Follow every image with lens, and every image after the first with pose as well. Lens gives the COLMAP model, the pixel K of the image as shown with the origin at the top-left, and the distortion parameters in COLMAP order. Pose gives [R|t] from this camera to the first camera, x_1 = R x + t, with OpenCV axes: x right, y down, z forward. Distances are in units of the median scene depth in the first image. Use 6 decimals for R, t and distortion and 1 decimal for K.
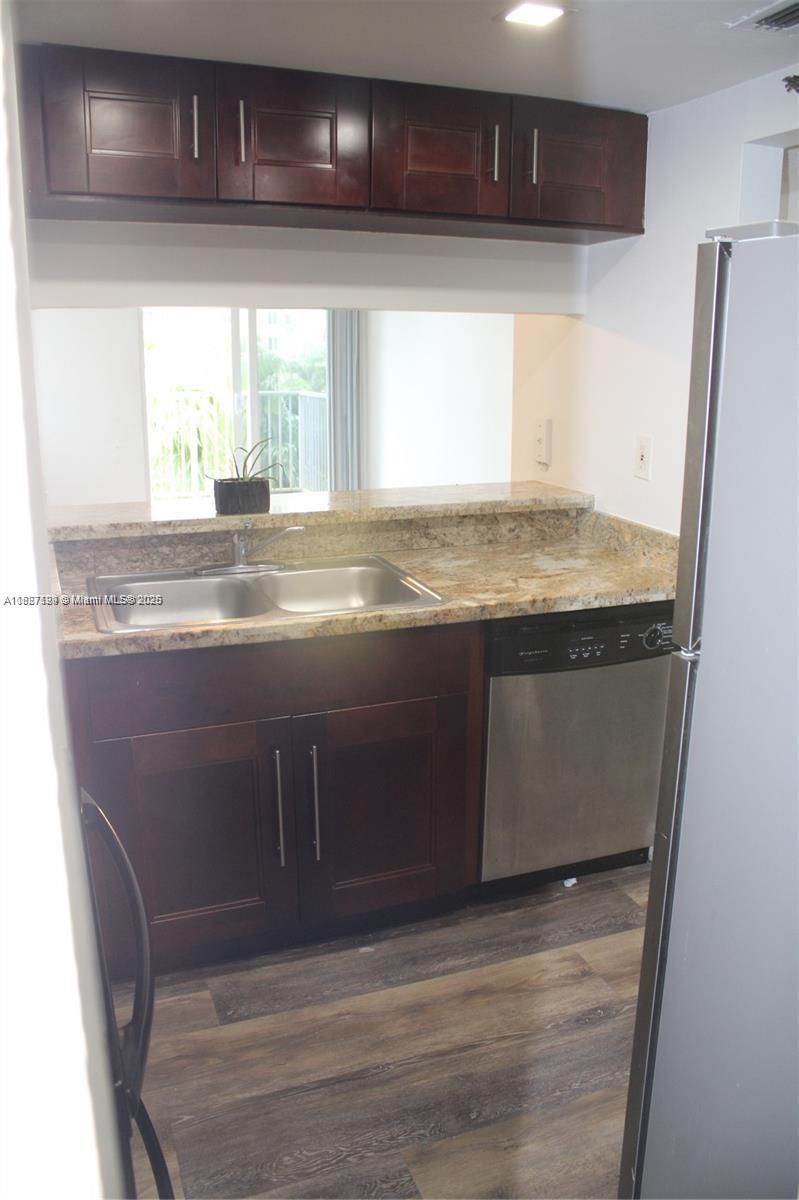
lens RADIAL K [[995.9, 0, 405.9], [0, 995.9, 598.0], [0, 0, 1]] dist [-0.158903, 0.162835]
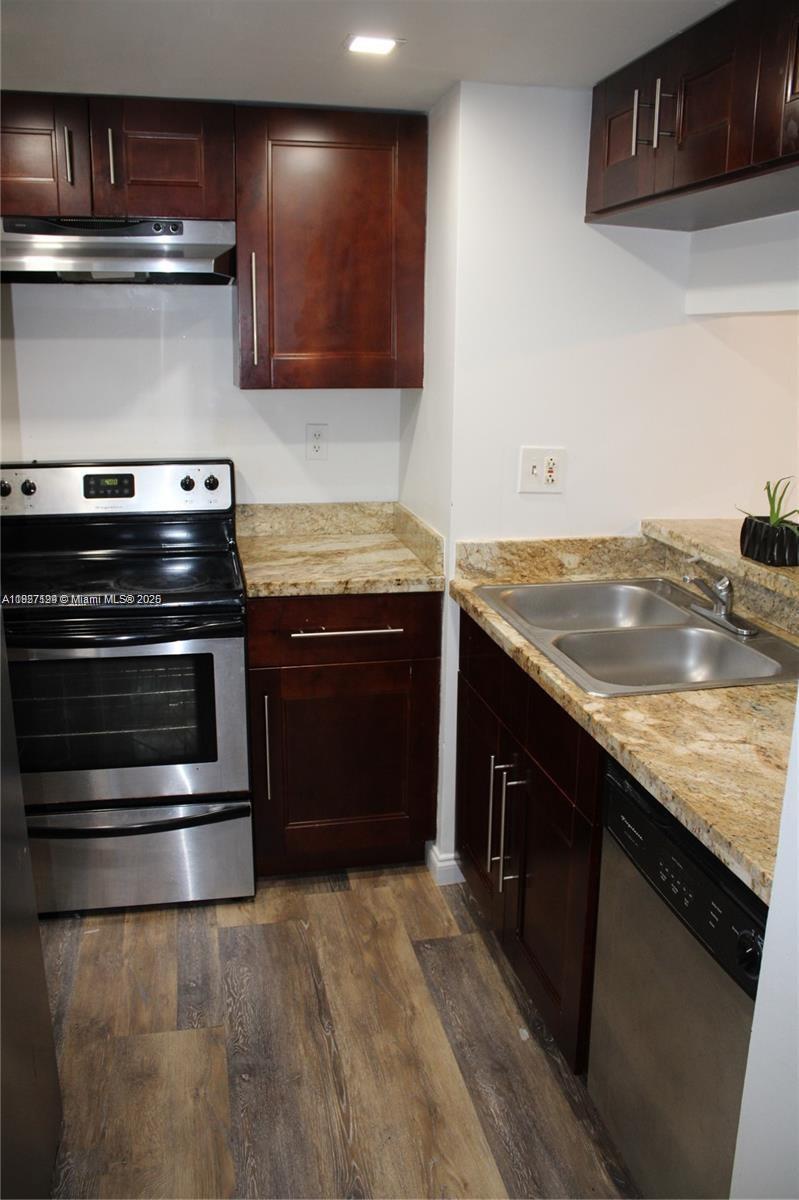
lens RADIAL K [[995.9, 0, 405.9], [0, 995.9, 598.0], [0, 0, 1]] dist [-0.158903, 0.162835]
pose [[-0.158138, 0.240252, -0.957743, 0.832981], [-0.249994, 0.928604, 0.274221, -0.254230], [0.955246, 0.282795, -0.086786, 0.996763]]
